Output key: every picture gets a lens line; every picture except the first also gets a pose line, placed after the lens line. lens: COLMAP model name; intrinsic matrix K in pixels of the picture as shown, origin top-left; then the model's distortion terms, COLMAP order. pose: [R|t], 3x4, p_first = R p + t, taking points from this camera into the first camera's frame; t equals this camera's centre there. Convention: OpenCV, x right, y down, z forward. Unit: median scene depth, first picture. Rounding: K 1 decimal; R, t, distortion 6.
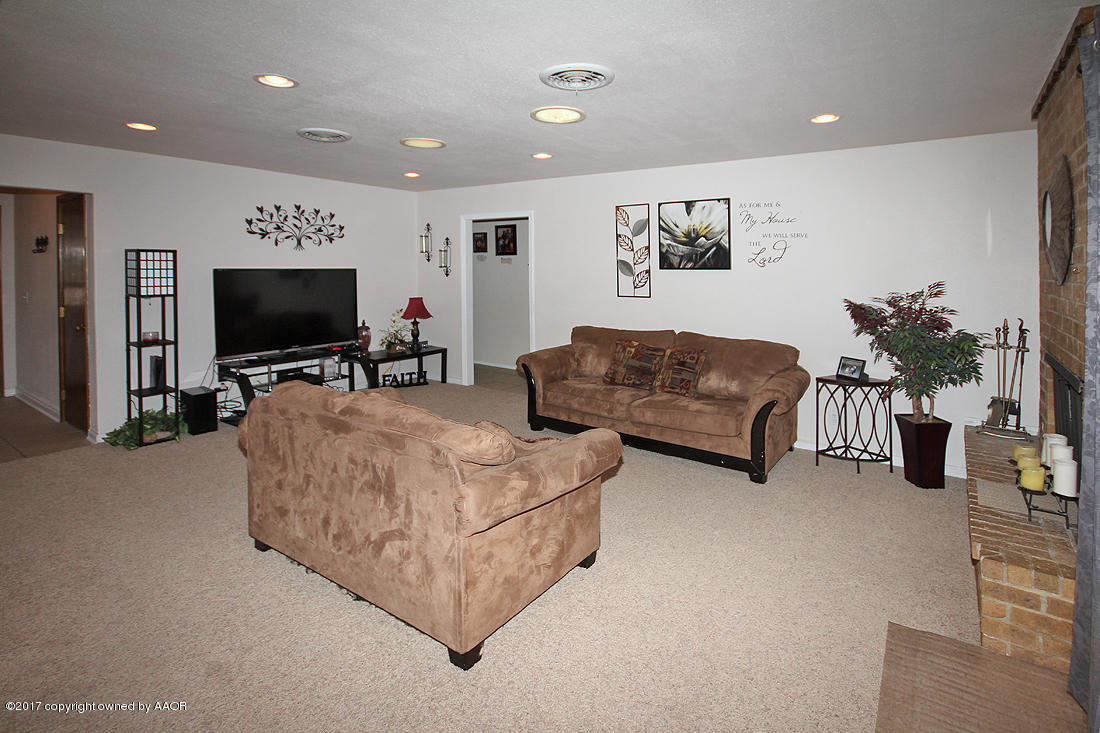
lens RADIAL K [[559.1, 0, 532.7], [0, 559.1, 271.3], [0, 0, 1]] dist [0.006260, 0.000782]
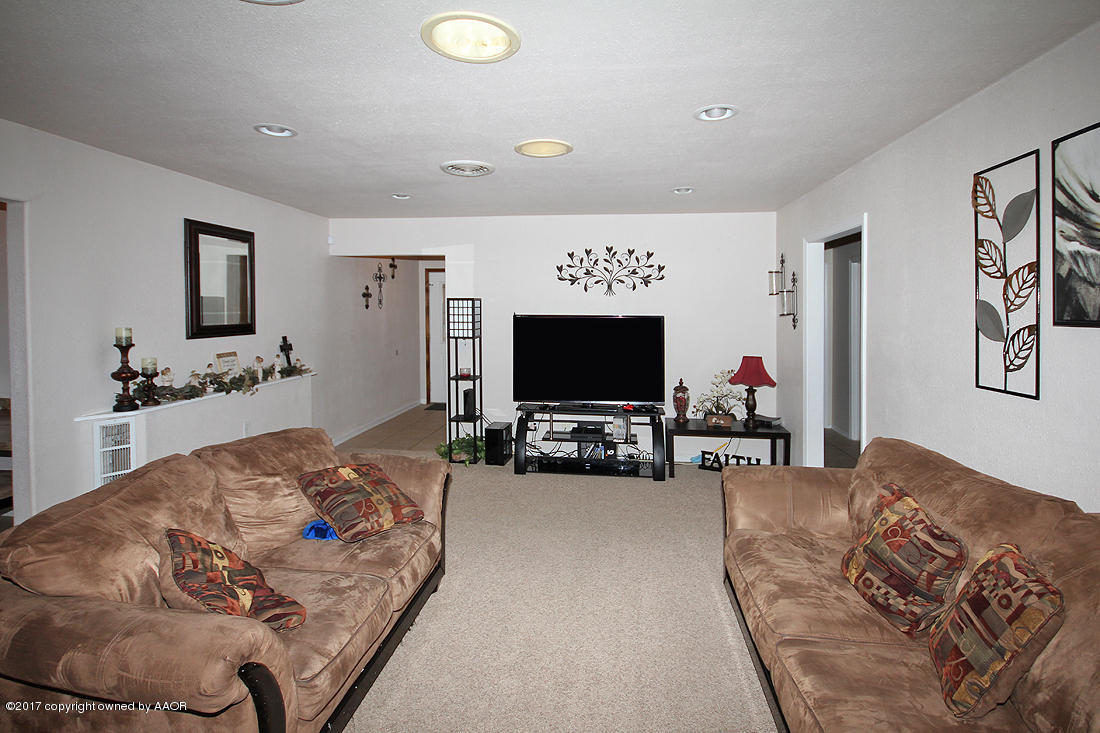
lens RADIAL K [[559.1, 0, 549.0], [0, 559.1, 337.4], [0, 0, 1]] dist [0.006260, 0.000782]
pose [[0.480145, 0.041395, -0.876212, 0.392106], [-0.012038, 0.999103, 0.040604, -0.005741], [0.877106, -0.008948, 0.480213, 0.534455]]
